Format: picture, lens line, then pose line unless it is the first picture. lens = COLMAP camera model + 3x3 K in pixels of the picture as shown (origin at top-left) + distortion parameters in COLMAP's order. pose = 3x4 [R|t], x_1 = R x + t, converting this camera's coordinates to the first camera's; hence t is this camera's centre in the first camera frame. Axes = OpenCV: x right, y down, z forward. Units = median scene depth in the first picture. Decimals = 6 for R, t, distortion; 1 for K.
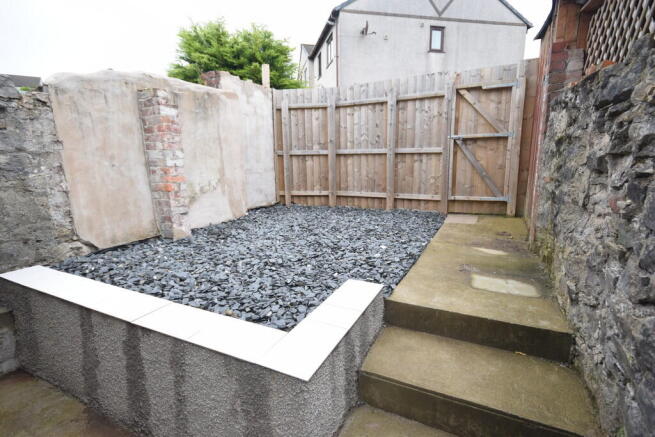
lens RADIAL K [[311.7, 0, 337.9], [0, 311.7, 214.2], [0, 0, 1]] dist [0.001863, -0.000683]
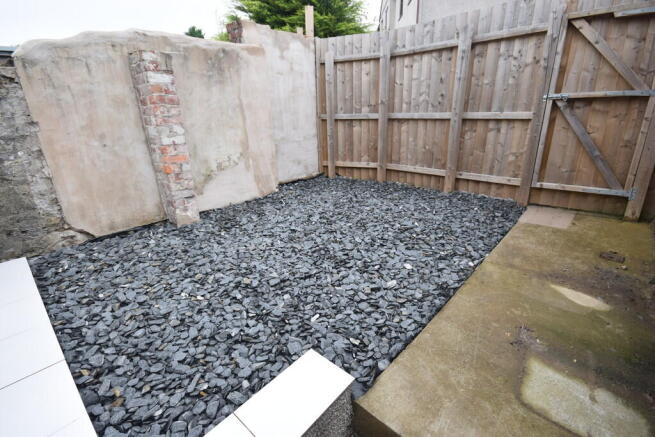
lens RADIAL K [[302.2, 0, 335.3], [0, 302.2, 215.3], [0, 0, 1]] dist [0.012311, -0.010816]
pose [[0.962836, 0.080595, -0.257780, 0.143210], [-0.038423, 0.985606, 0.164637, -0.112500], [0.267338, -0.148614, 0.952074, 0.278791]]
